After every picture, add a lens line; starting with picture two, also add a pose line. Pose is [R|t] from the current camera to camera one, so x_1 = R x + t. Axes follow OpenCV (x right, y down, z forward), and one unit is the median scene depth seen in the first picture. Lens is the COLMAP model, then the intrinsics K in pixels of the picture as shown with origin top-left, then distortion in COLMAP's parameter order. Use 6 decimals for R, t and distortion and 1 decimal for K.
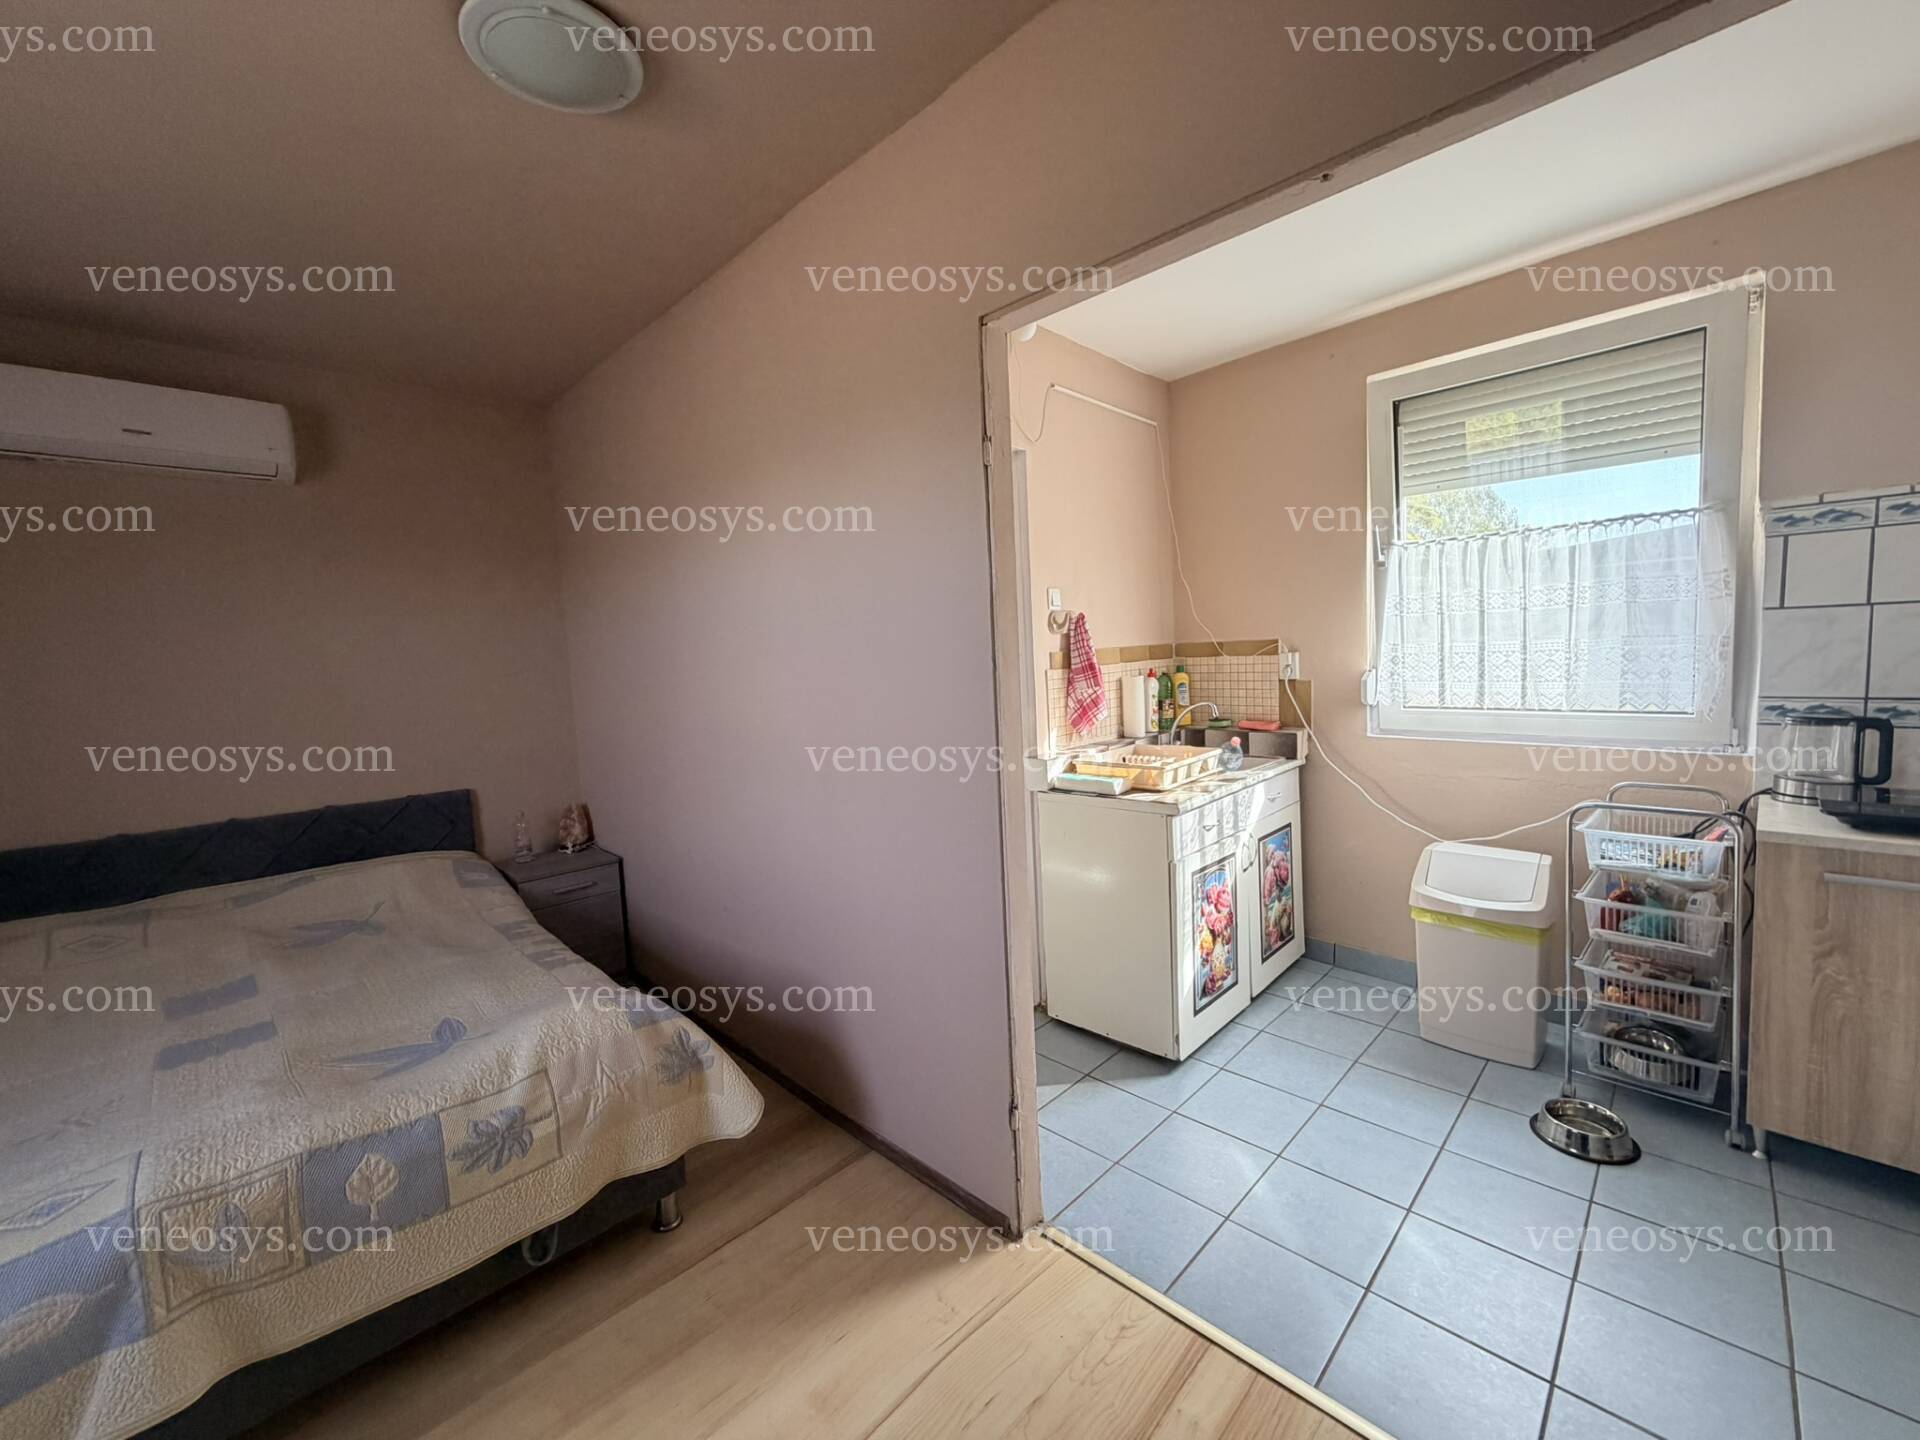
lens RADIAL K [[765.8, 0, 949.2], [0, 765.8, 715.9], [0, 0, 1]] dist [-0.000190, 0.000459]
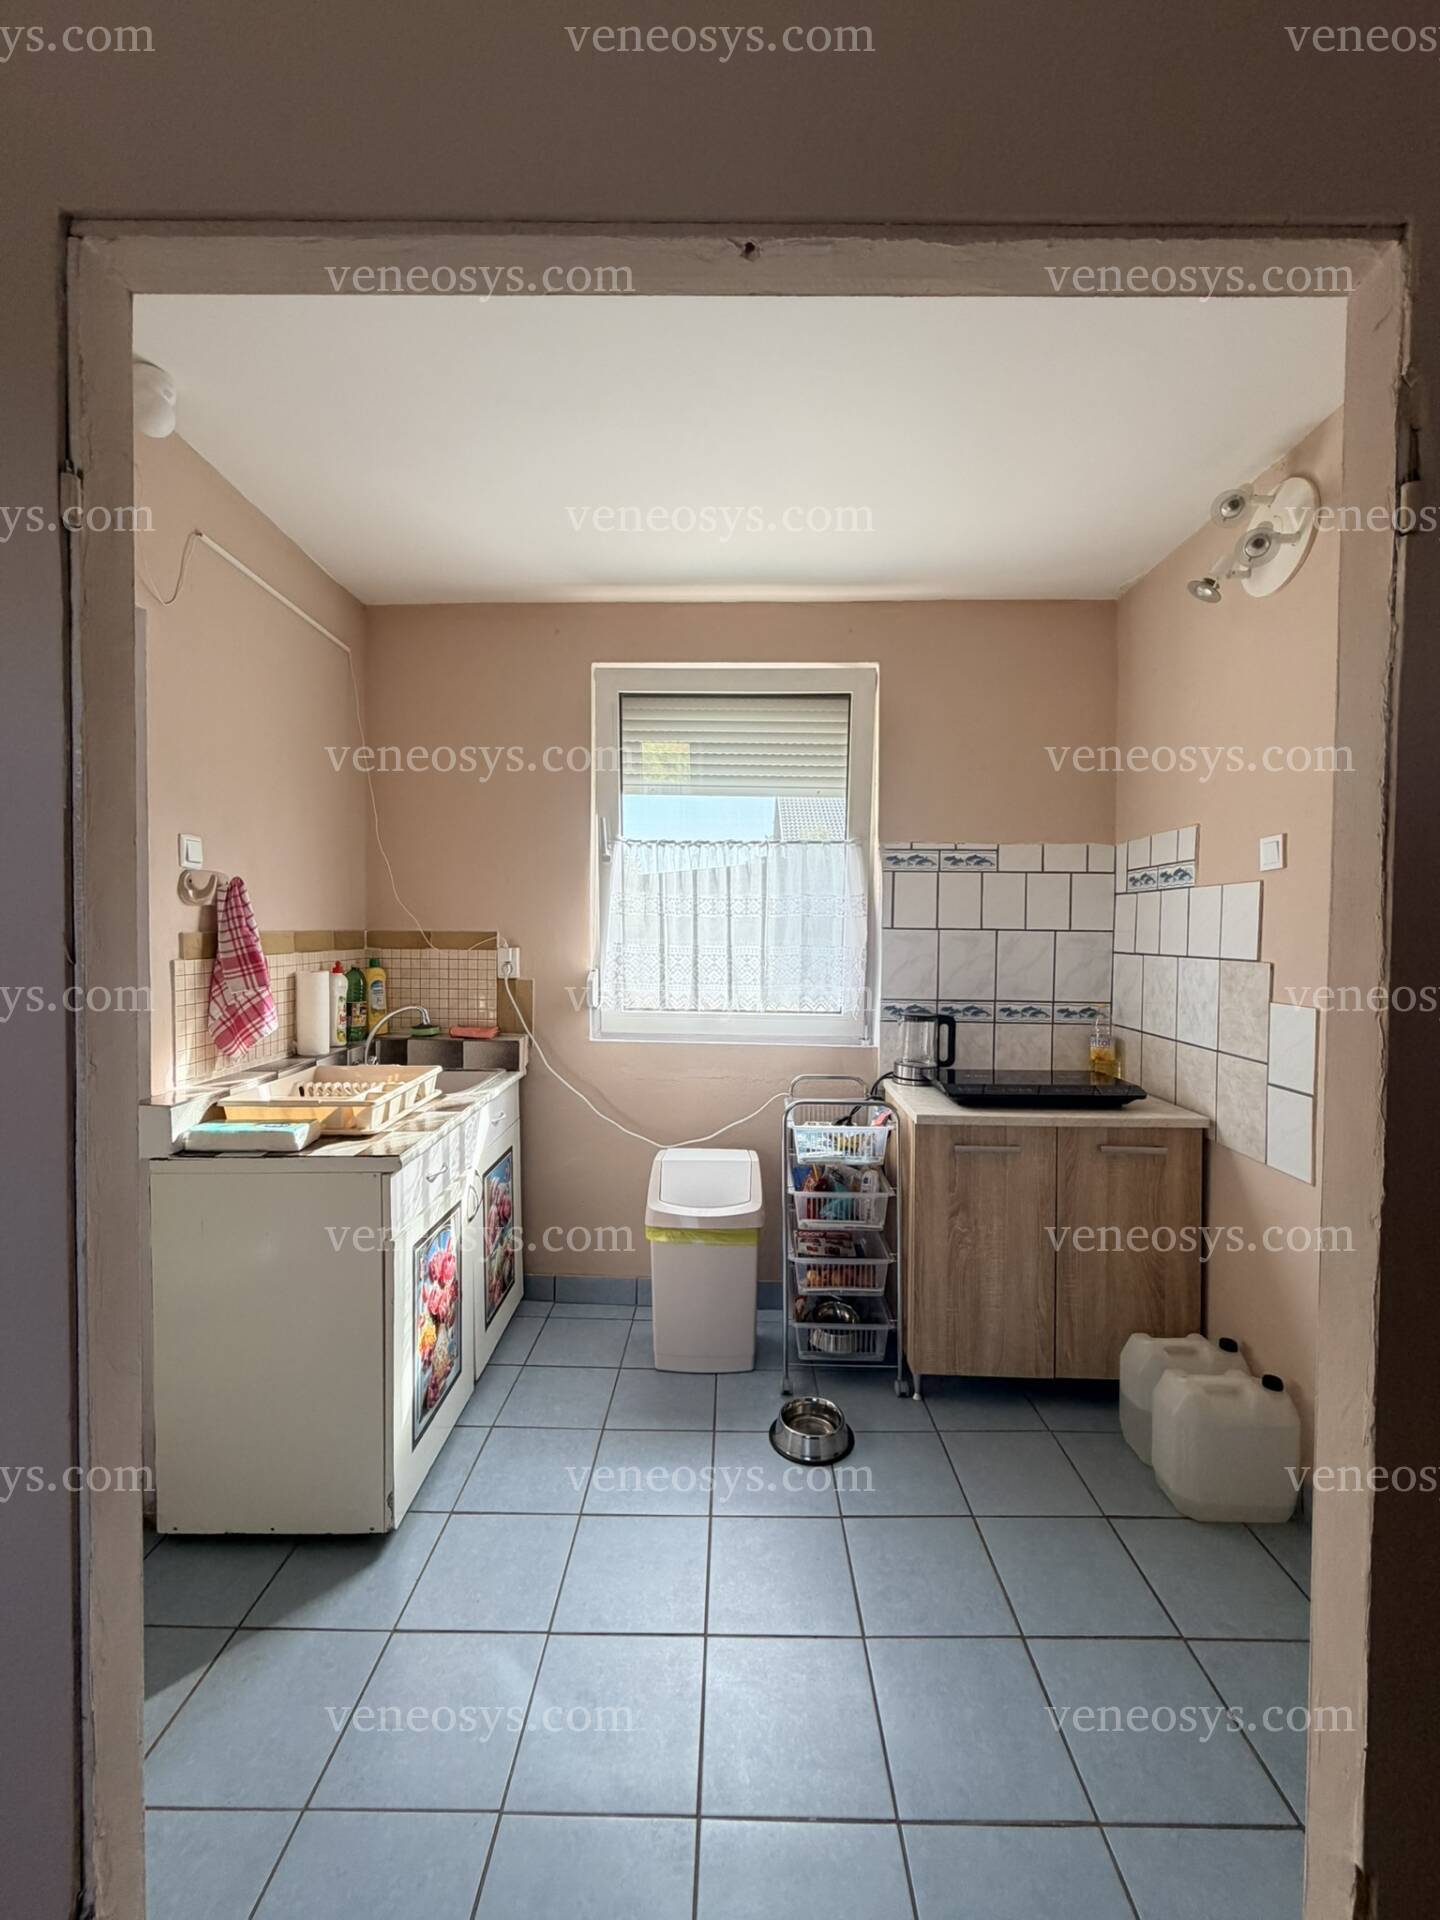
lens RADIAL K [[765.8, 0, 723.8], [0, 765.8, 950.5], [0, 0, 1]] dist [-0.000190, 0.000459]
pose [[0.715626, 0.037367, 0.697484, 0.012202], [0.016321, 0.997401, -0.070181, -0.017841], [-0.698293, 0.061607, 0.713156, 0.257182]]
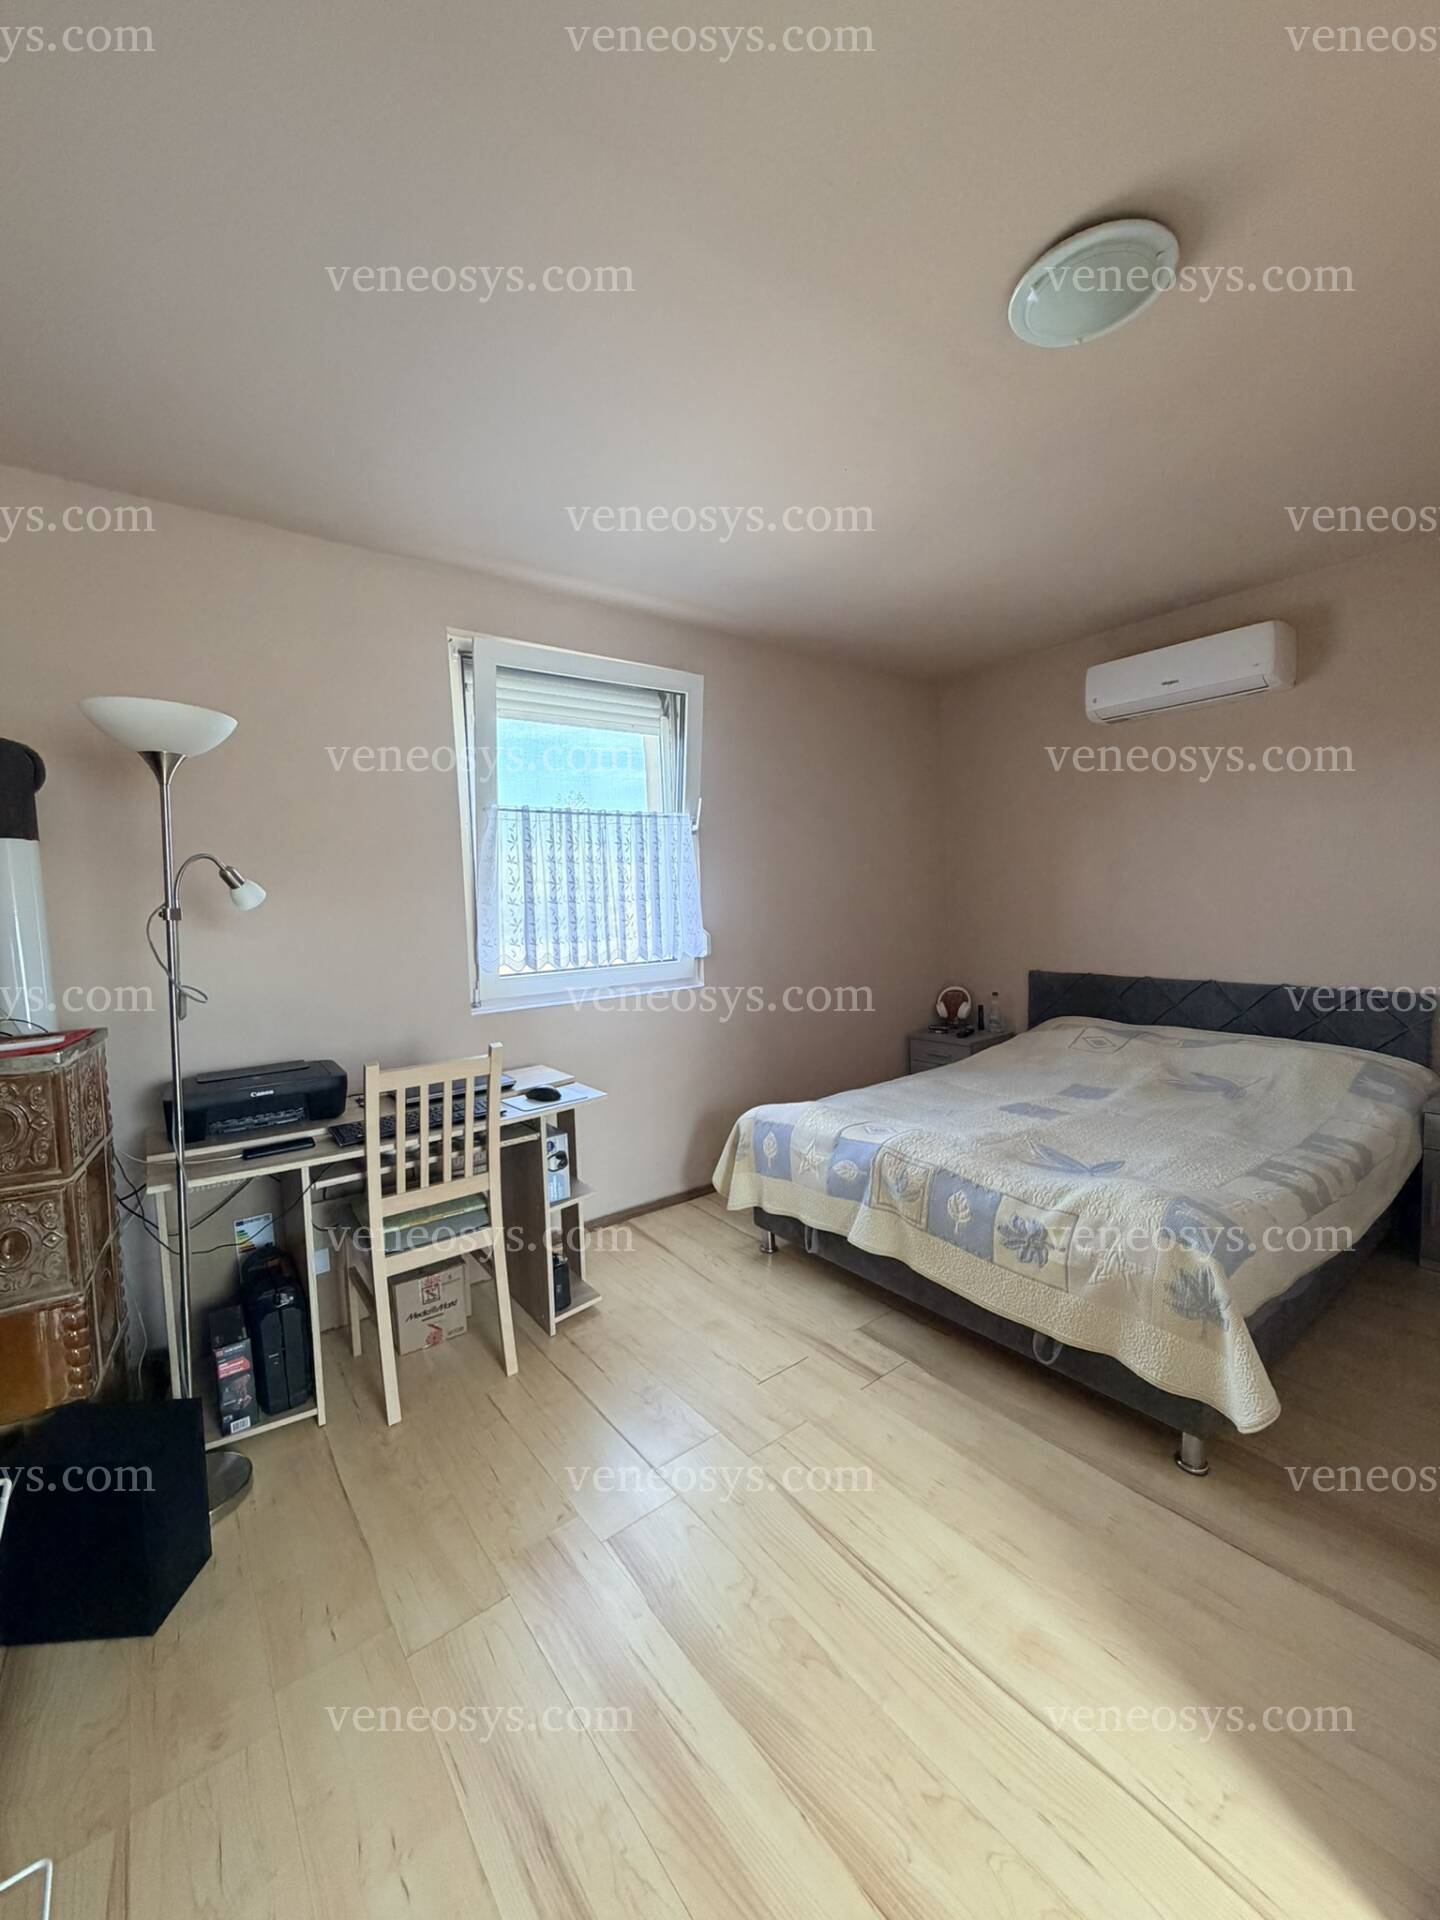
lens RADIAL K [[765.8, 0, 723.8], [0, 765.8, 950.5], [0, 0, 1]] dist [-0.000190, 0.000459]
pose [[-0.110206, 0.119130, -0.986743, 0.401820], [-0.045411, 0.991150, 0.124734, -0.033503], [0.992871, 0.058555, -0.103821, 0.371233]]
